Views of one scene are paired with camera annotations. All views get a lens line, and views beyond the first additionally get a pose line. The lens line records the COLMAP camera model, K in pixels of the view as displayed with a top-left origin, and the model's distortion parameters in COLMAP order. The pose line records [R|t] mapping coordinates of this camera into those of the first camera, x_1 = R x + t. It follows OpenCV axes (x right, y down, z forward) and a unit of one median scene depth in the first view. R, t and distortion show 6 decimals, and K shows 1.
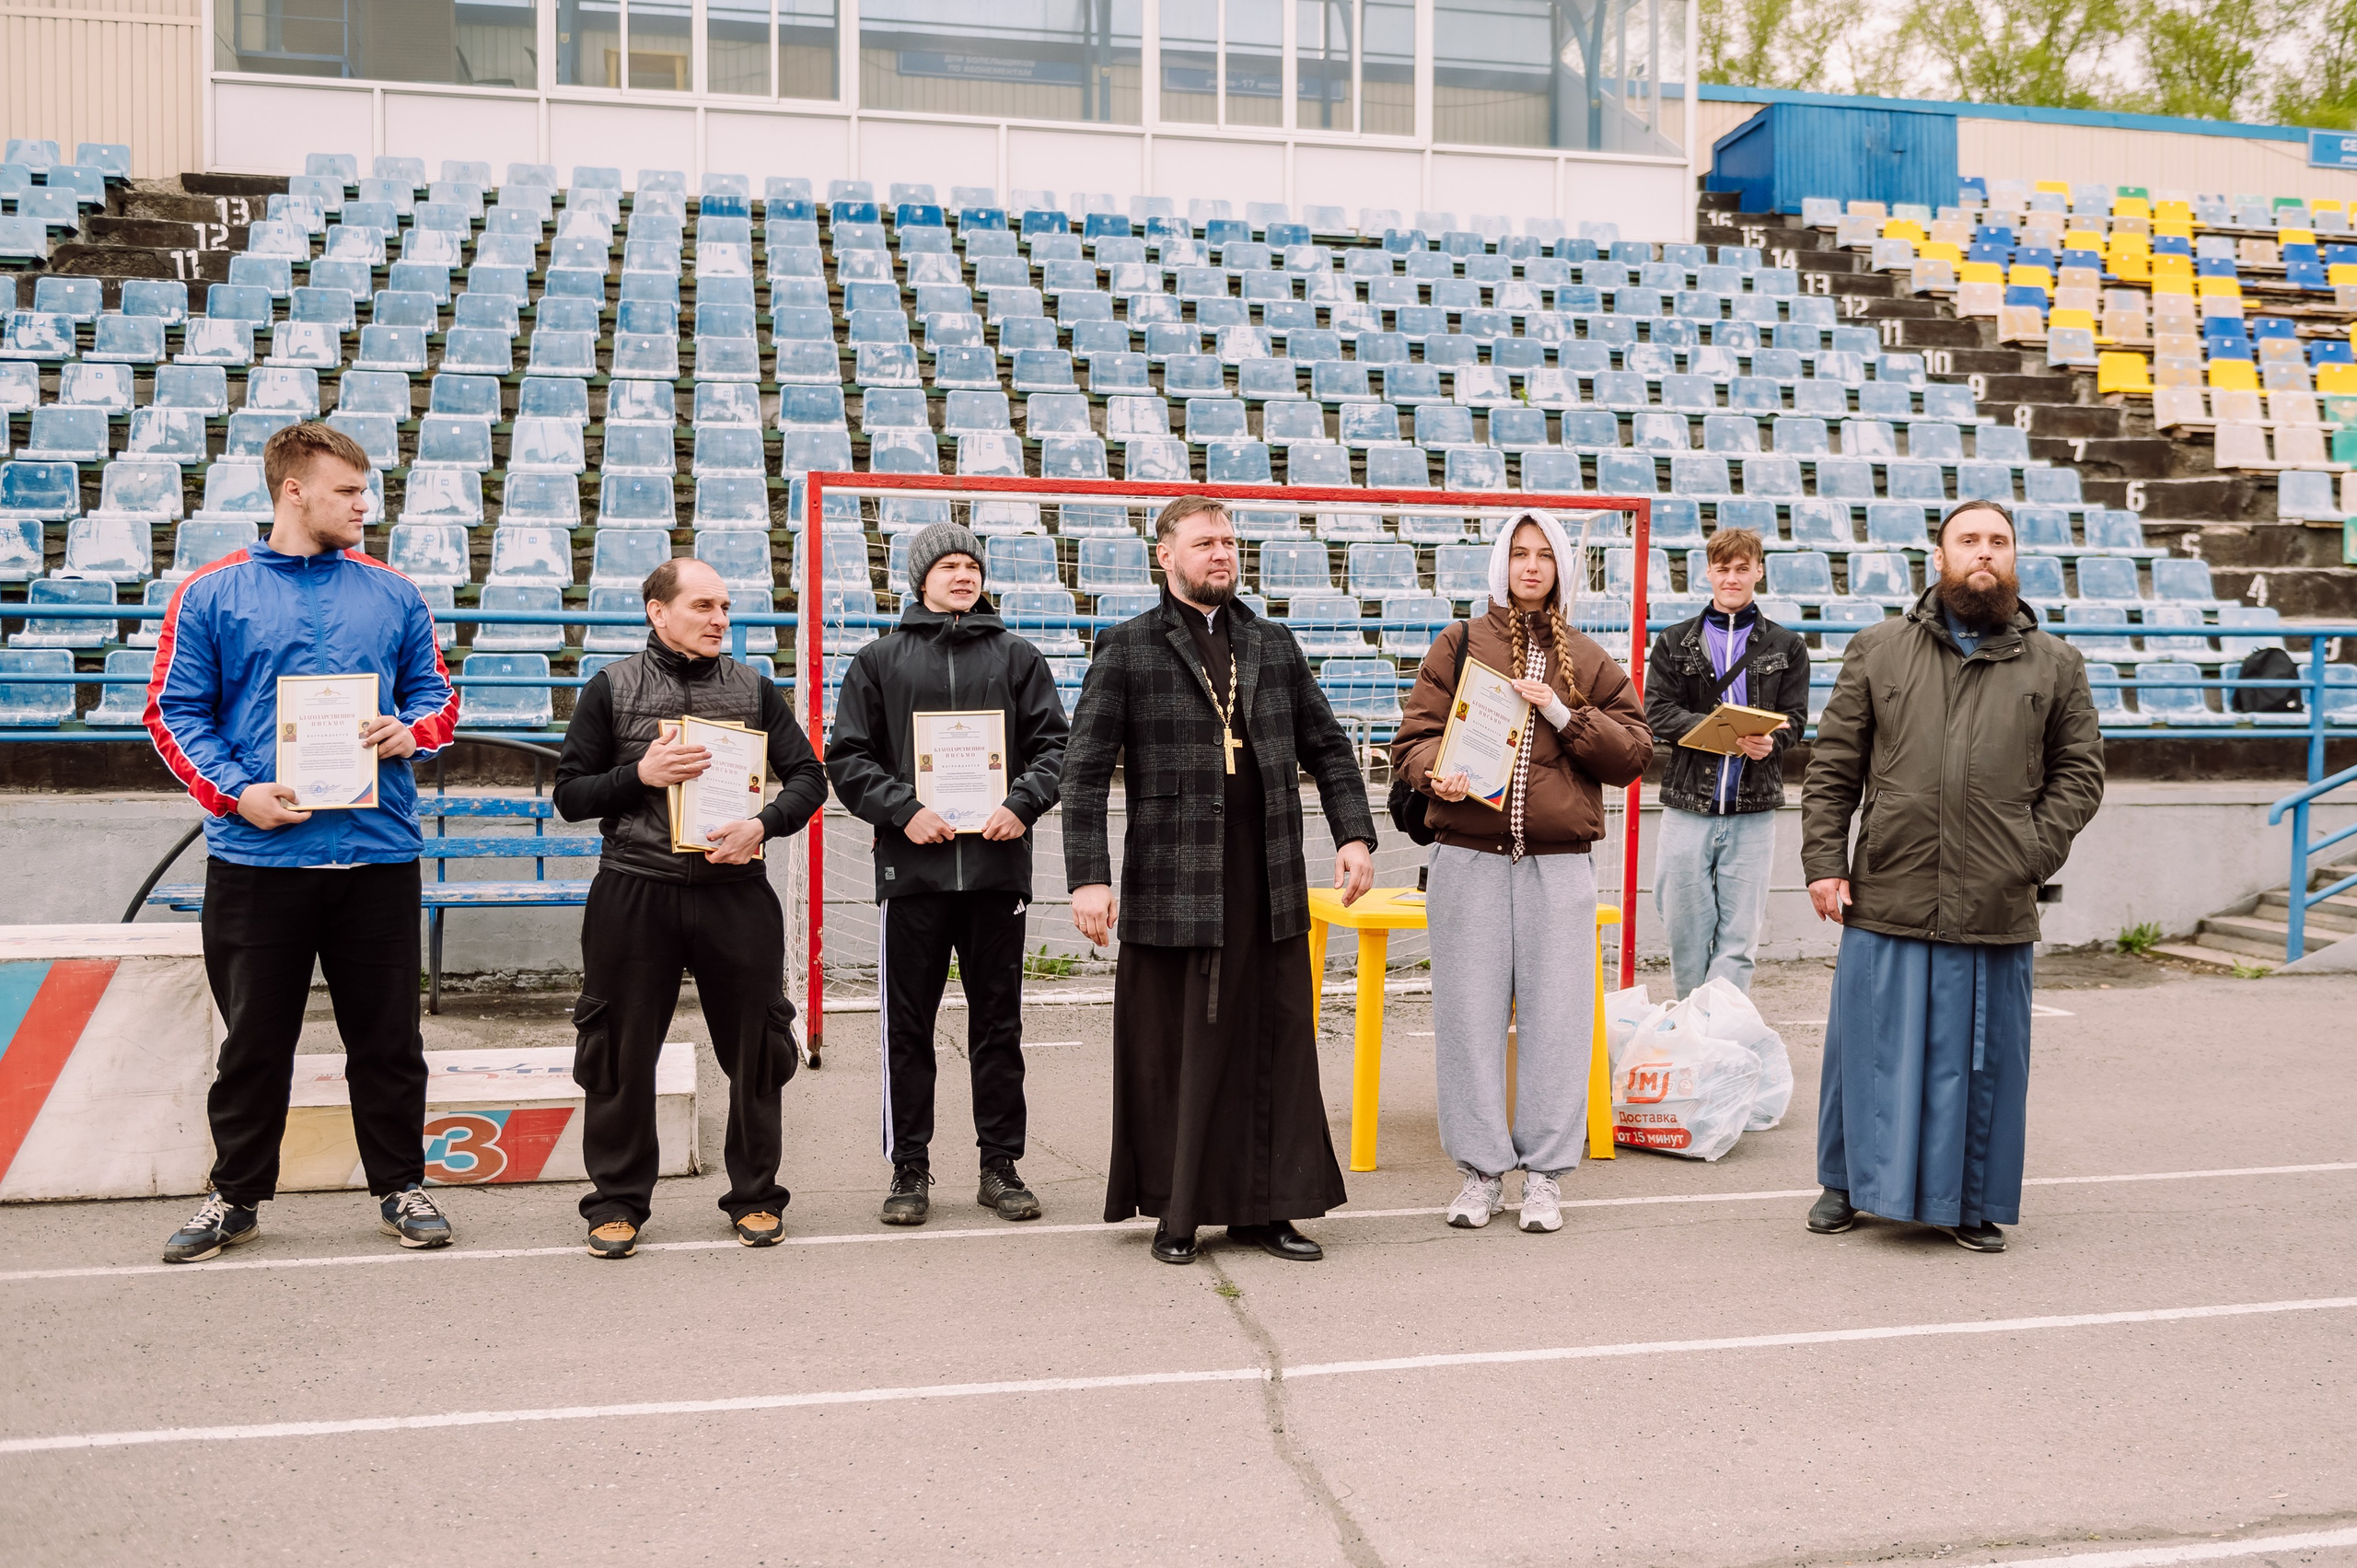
lens RADIAL K [[2479.1, 0, 1277.9], [0, 2479.1, 1009.5], [0, 0, 1]] dist [-0.018192, 0.000000]
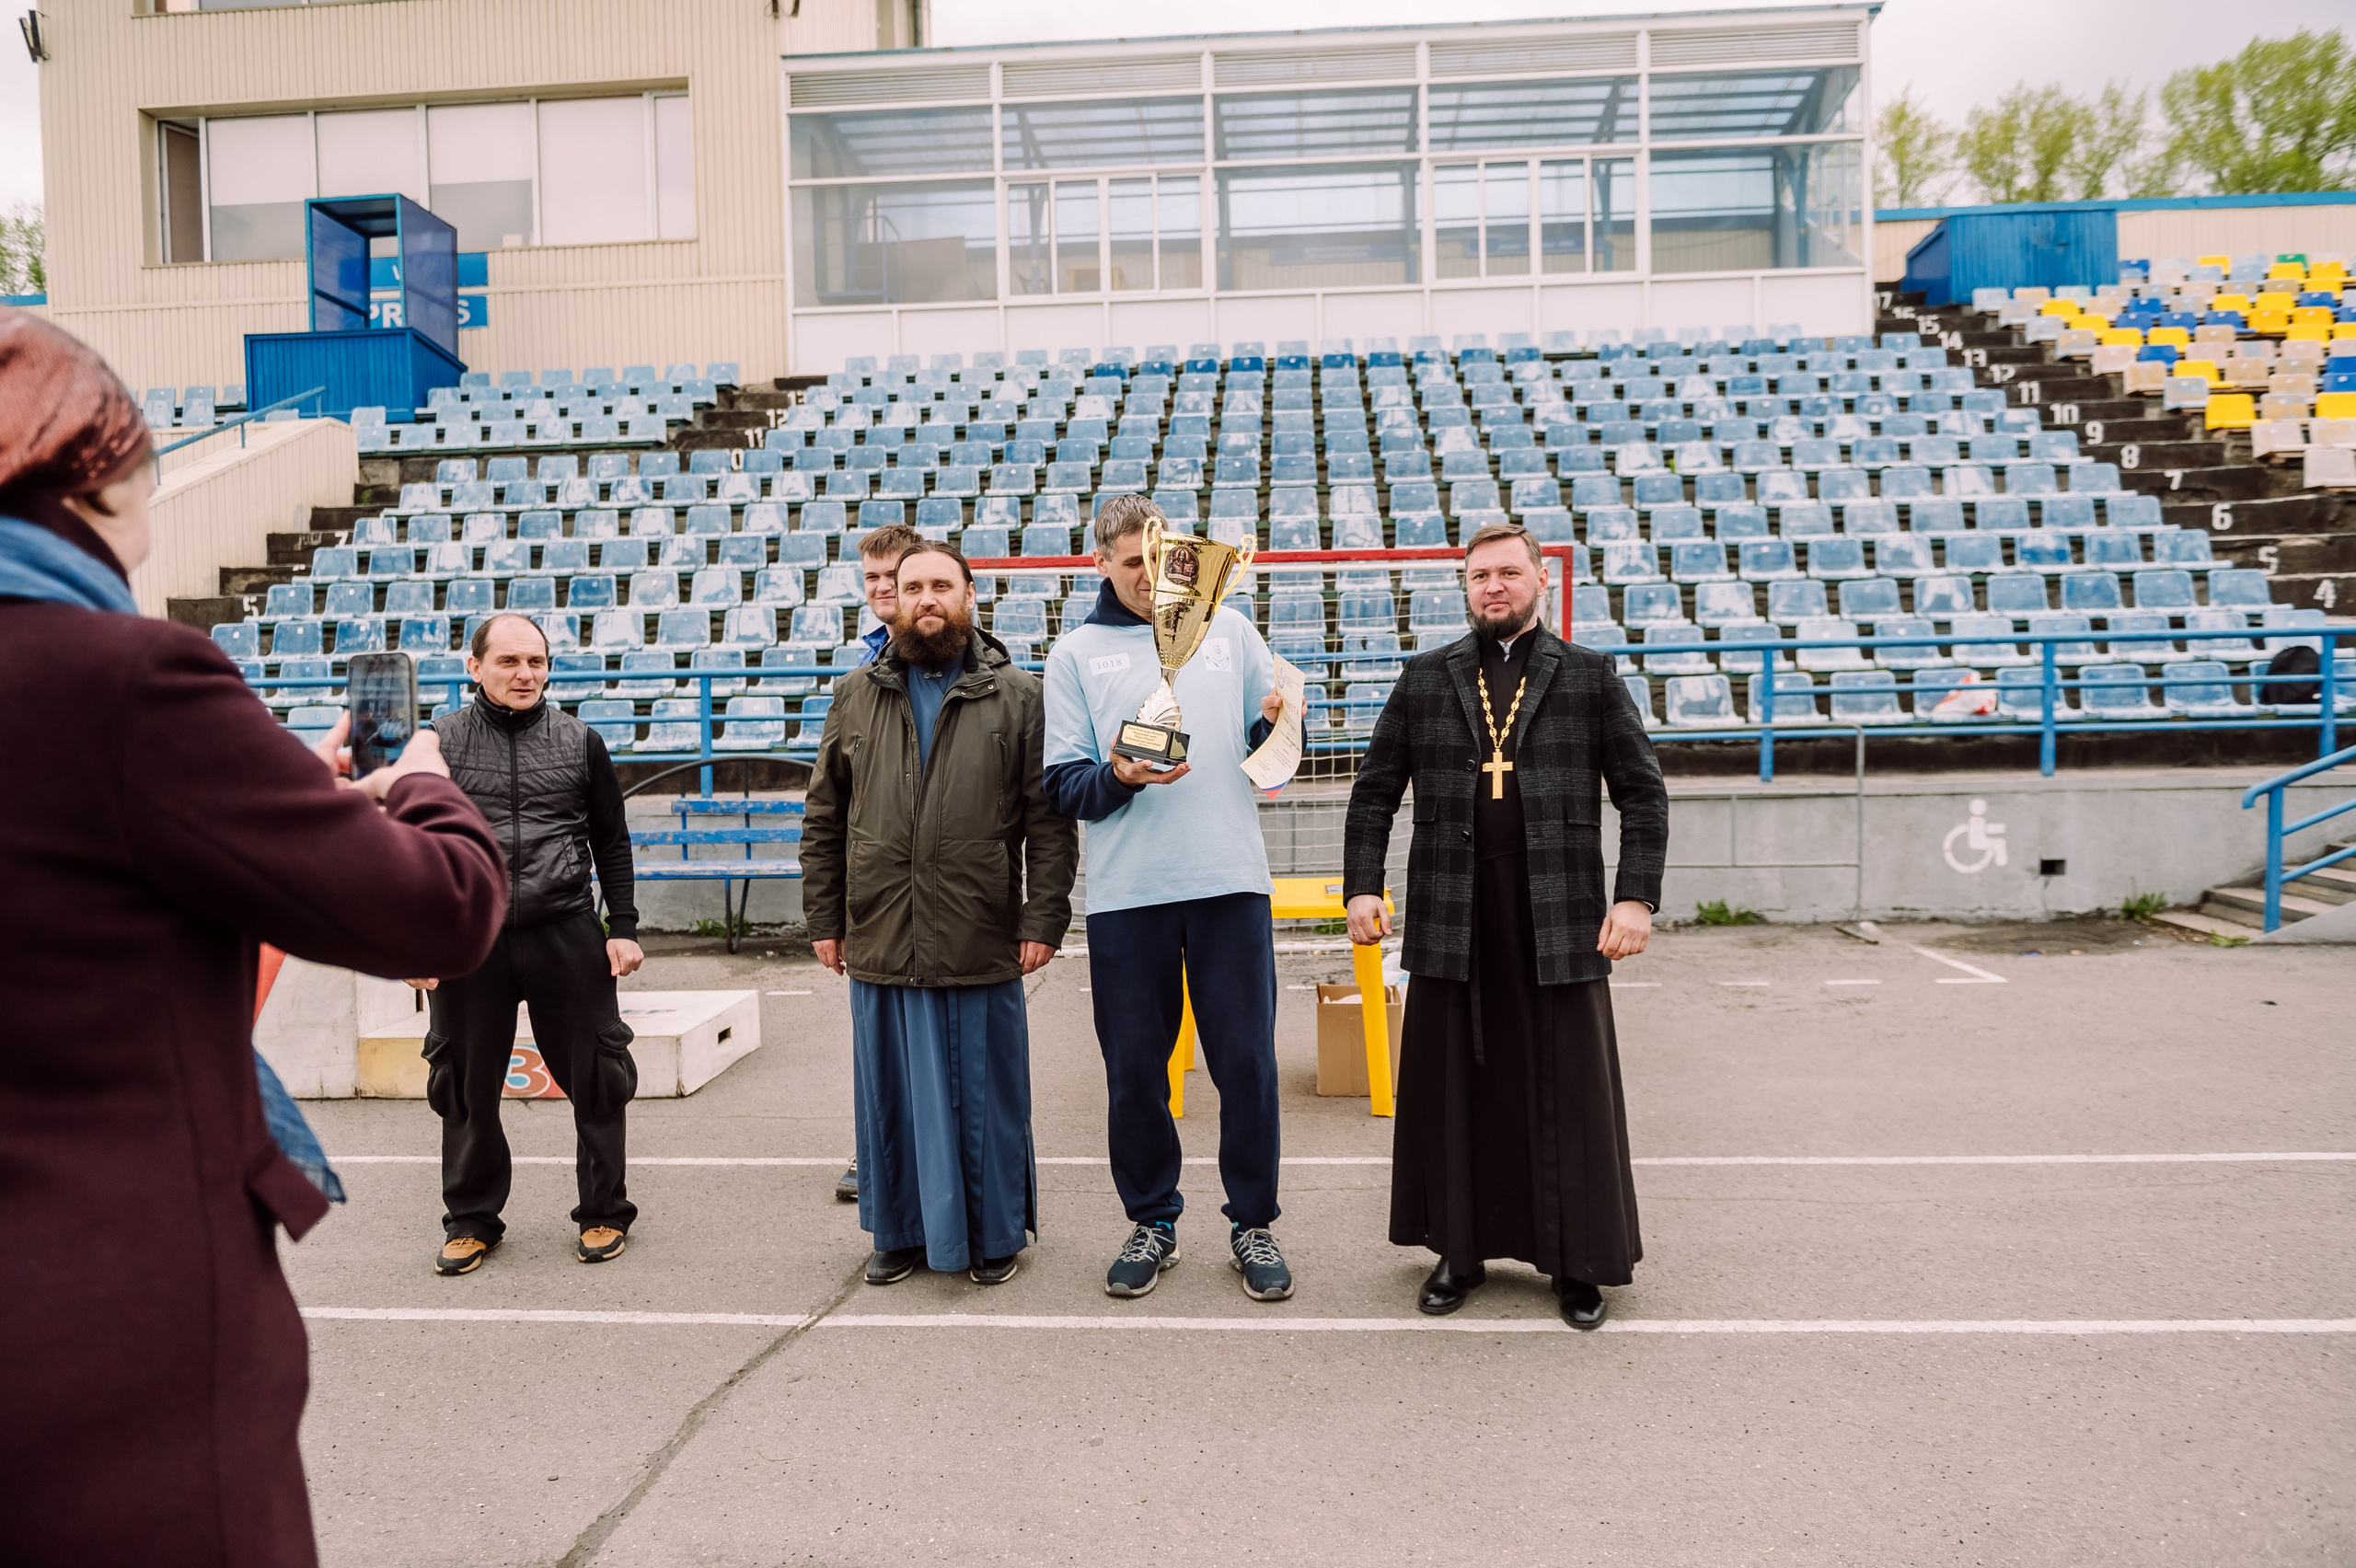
lens RADIAL K [[1705.6, 0, 1201.0], [0, 1705.6, 910.9], [0, 0, 1]] dist [-0.015367, -0.001048]
pose [[0.950766, 0.011644, -0.309691, 0.145996], [-0.013045, 0.999912, -0.002454, -0.015995], [0.309635, 0.006373, 0.950834, 0.104834]]
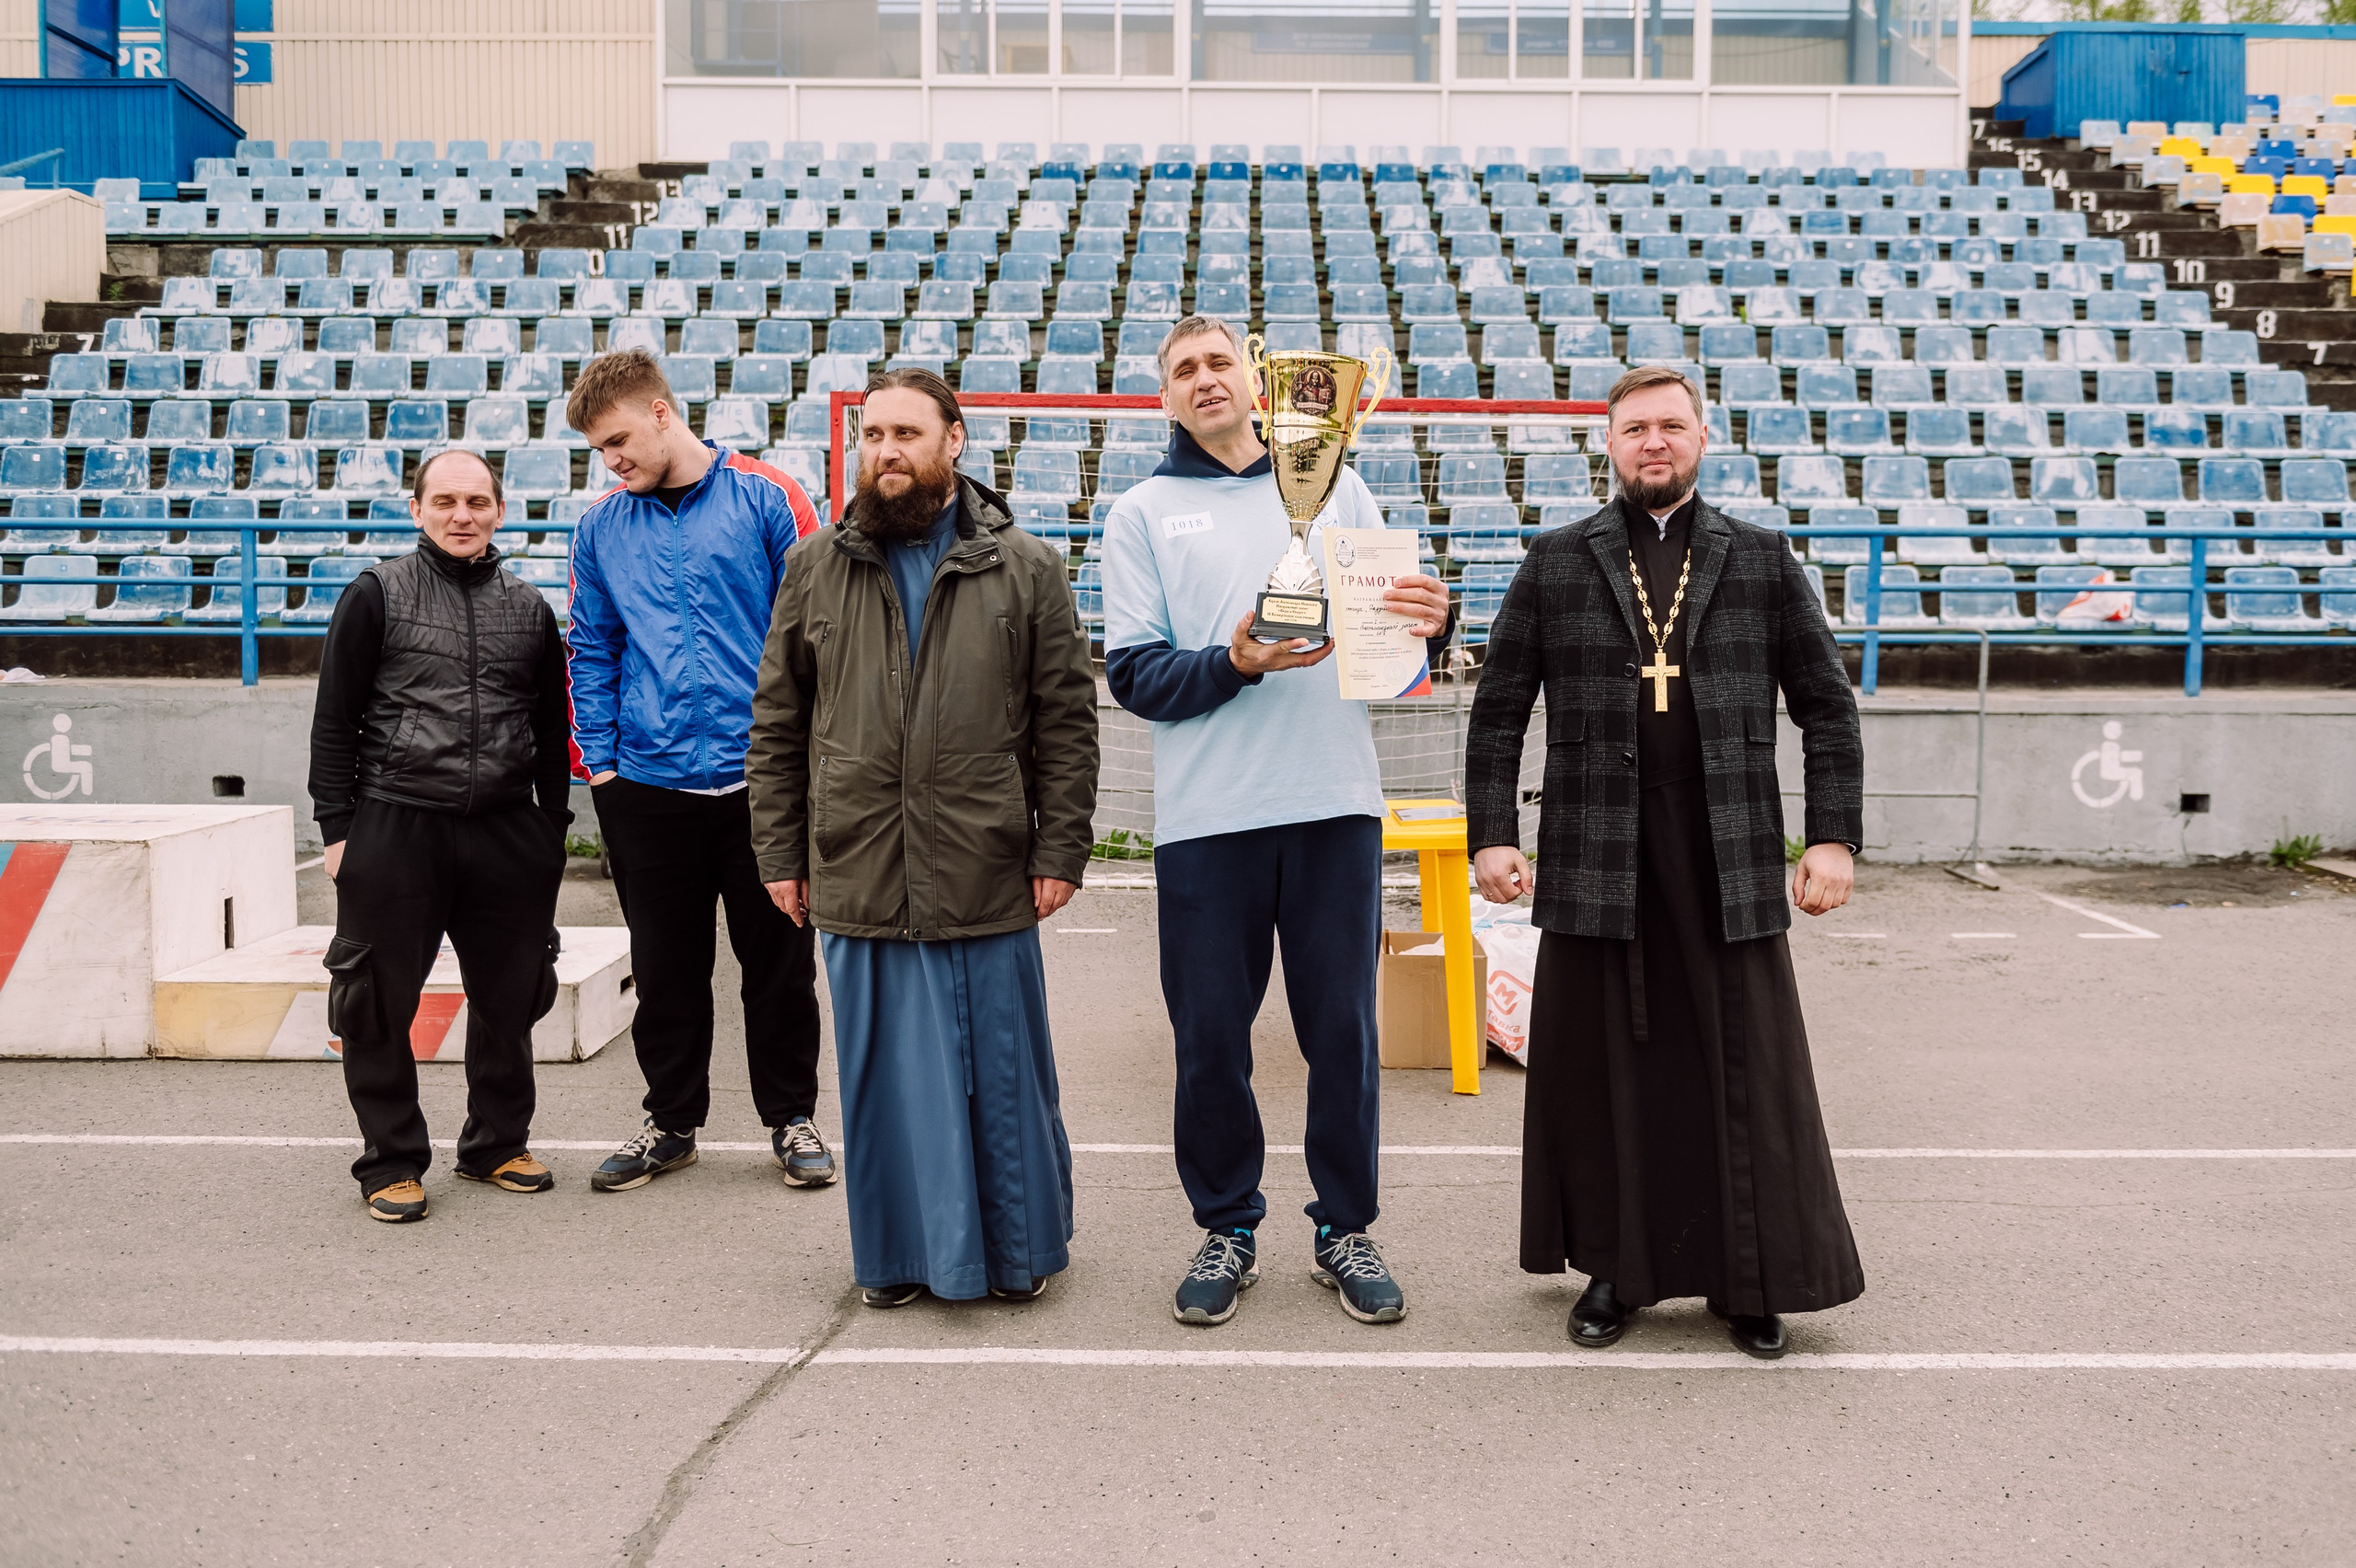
lens RADIAL K [[2034.5, 0, 1282.1], [0, 2034.5, 868.5], [0, 0, 1]] dist [-0.014124, -0.005093]
pose [[0.972554, 0.033054, -0.230317, 0.118578], [-0.030782, 0.999436, 0.013452, -0.016855], [0.230632, -0.005993, 0.973023, 0.110633]]
